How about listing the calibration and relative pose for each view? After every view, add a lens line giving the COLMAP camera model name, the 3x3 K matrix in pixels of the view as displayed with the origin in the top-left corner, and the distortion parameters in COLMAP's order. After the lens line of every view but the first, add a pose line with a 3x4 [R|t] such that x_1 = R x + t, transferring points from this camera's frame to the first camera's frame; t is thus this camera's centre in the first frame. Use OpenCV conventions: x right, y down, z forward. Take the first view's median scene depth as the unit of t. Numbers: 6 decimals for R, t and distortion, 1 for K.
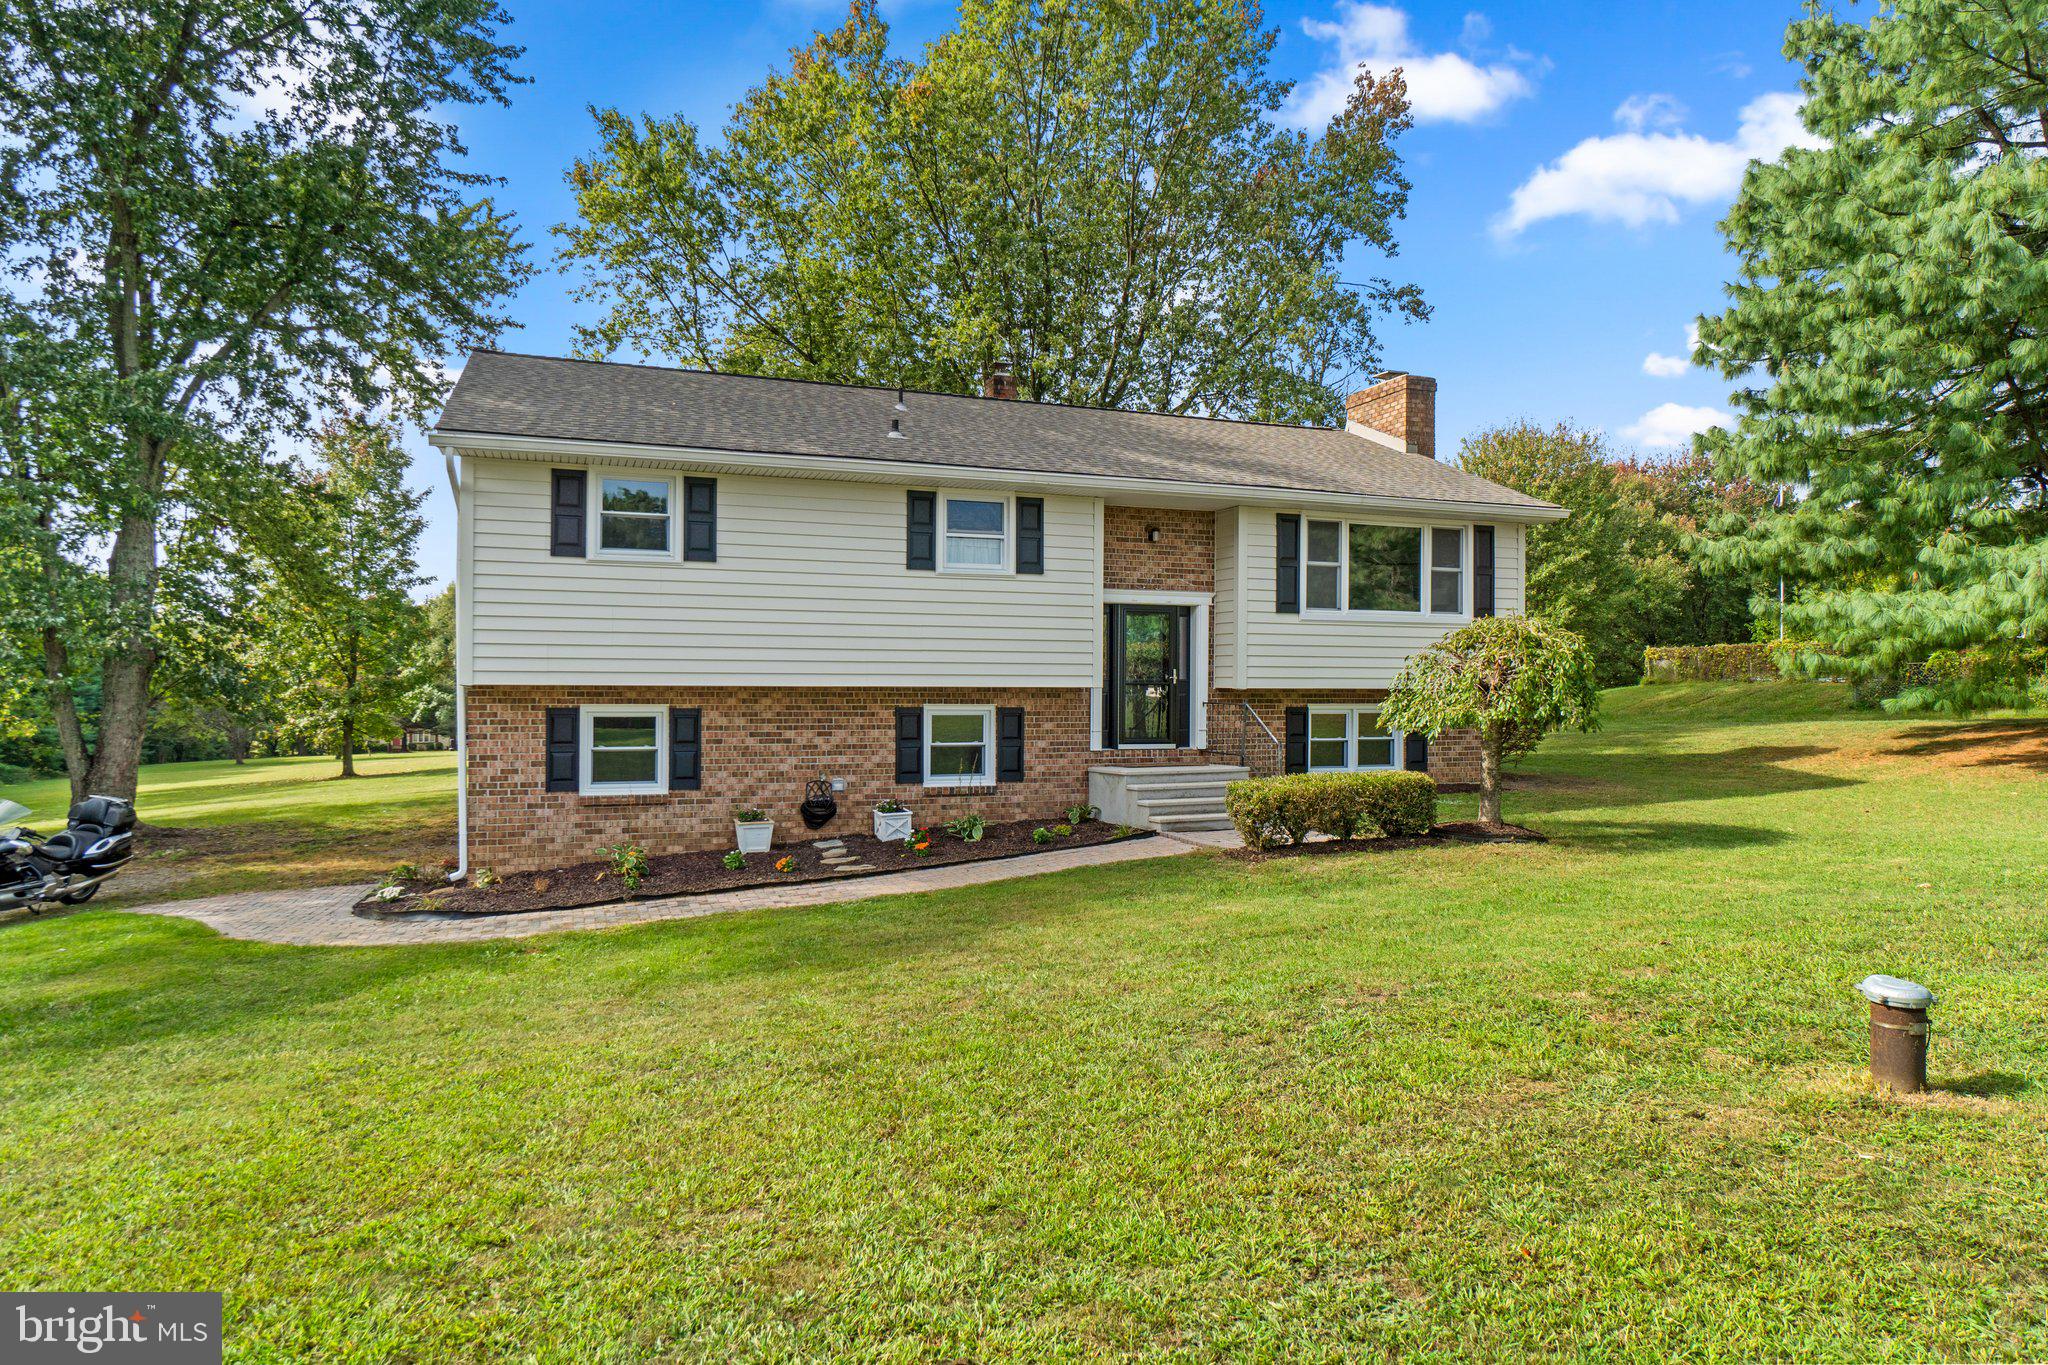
lens RADIAL K [[1235.7, 0, 1021.5], [0, 1235.7, 653.0], [0, 0, 1]] dist [-0.002448, -0.000205]
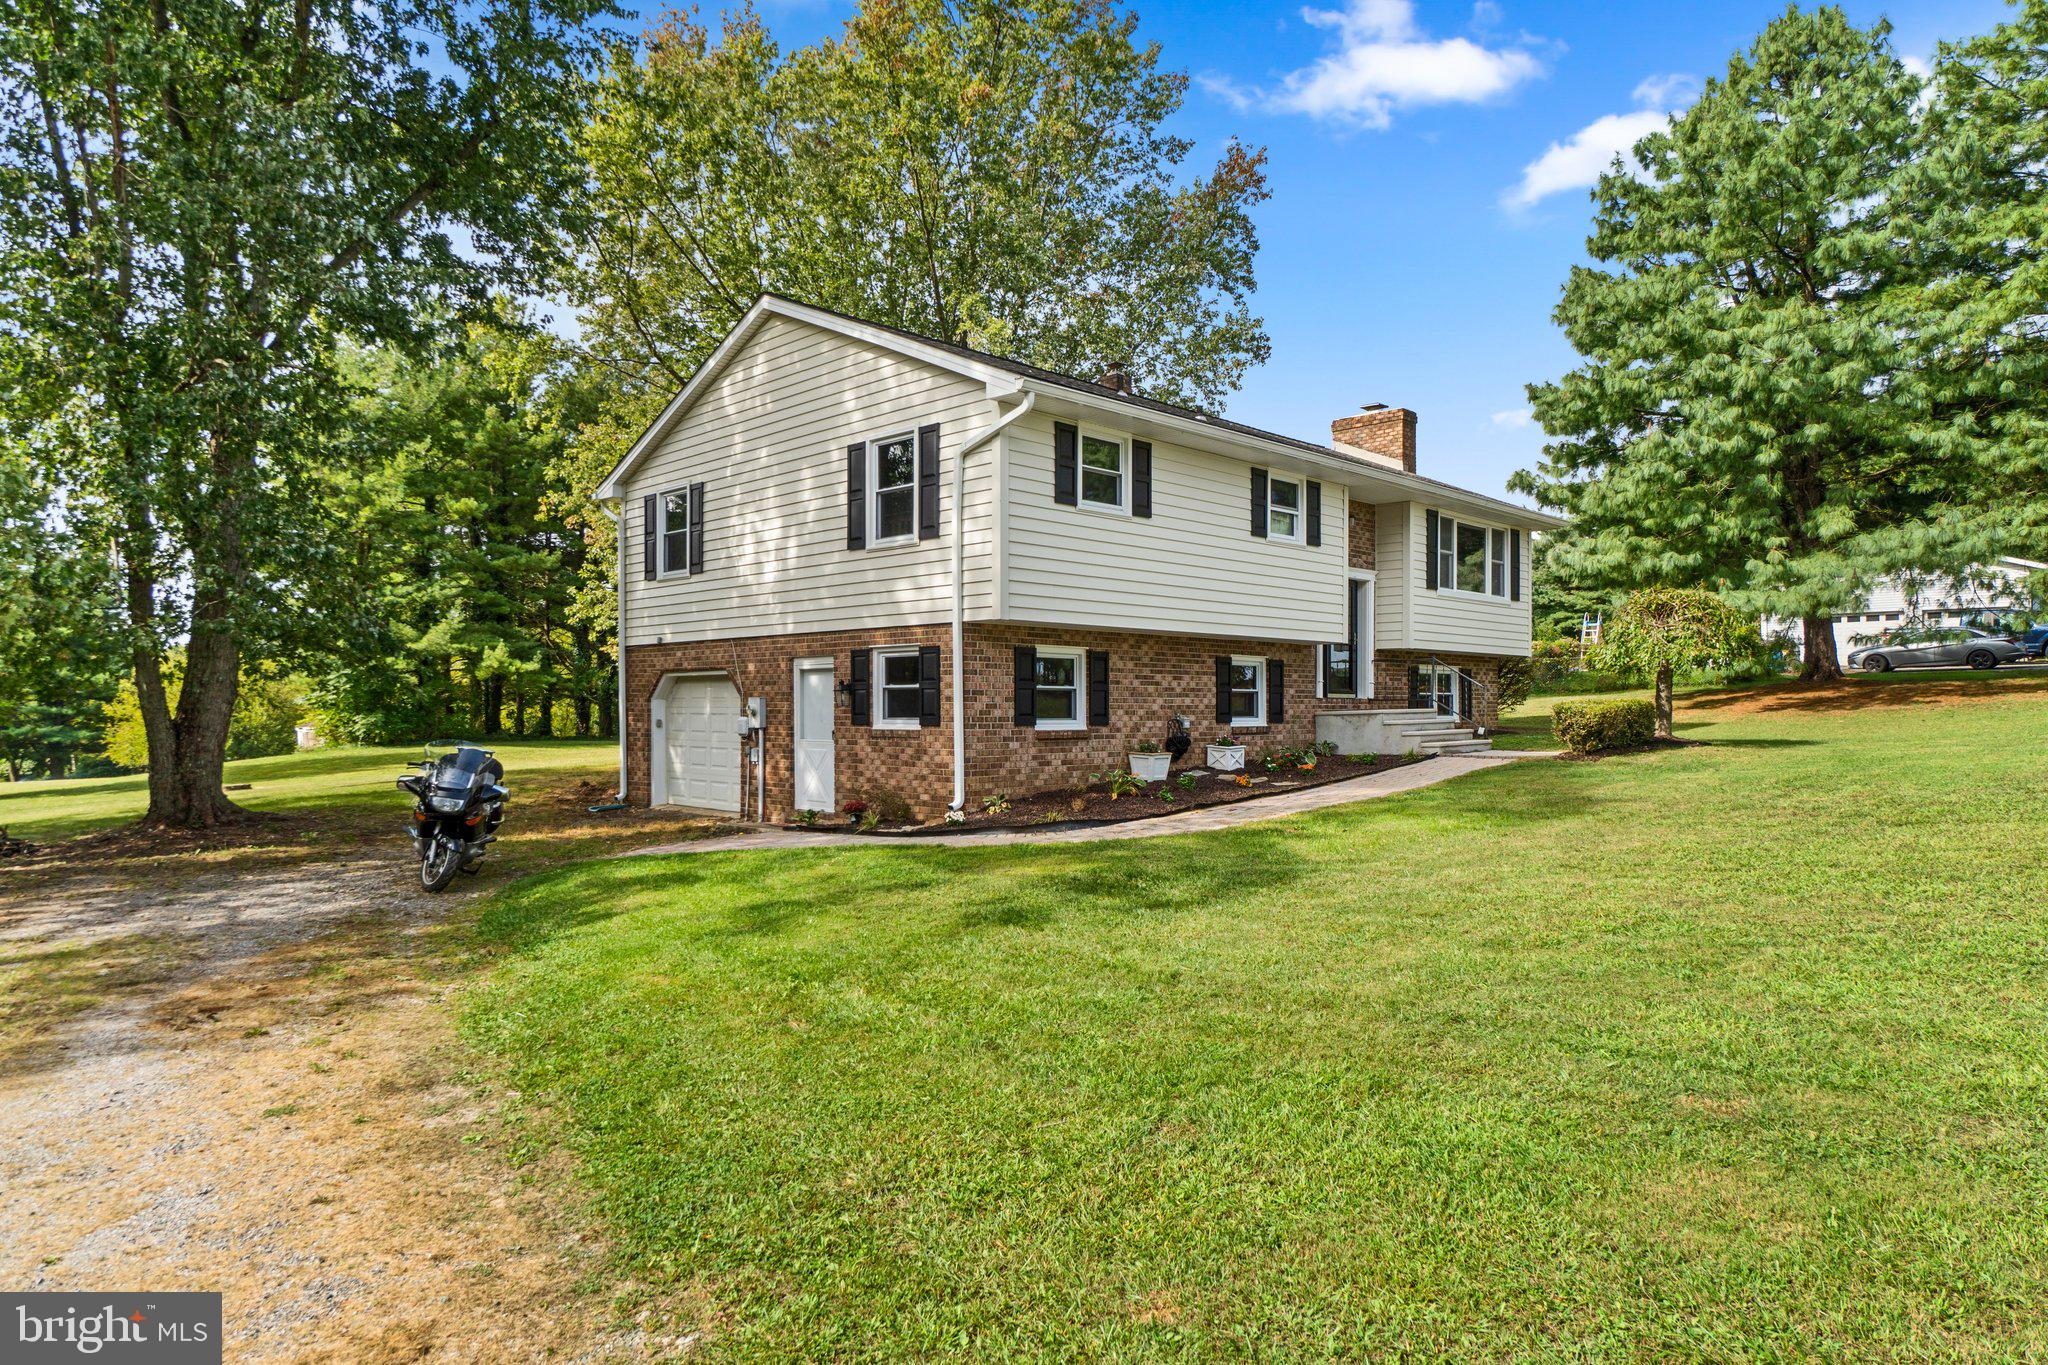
lens RADIAL K [[1237.2, 0, 1024.0], [0, 1237.2, 682.5], [0, 0, 1]] dist [-0.000903, 0.000163]
pose [[0.913931, 0.001904, 0.405865, -0.731742], [-0.004529, 0.999975, 0.005508, 0.062442], [-0.405844, -0.006872, 0.913917, 0.020918]]
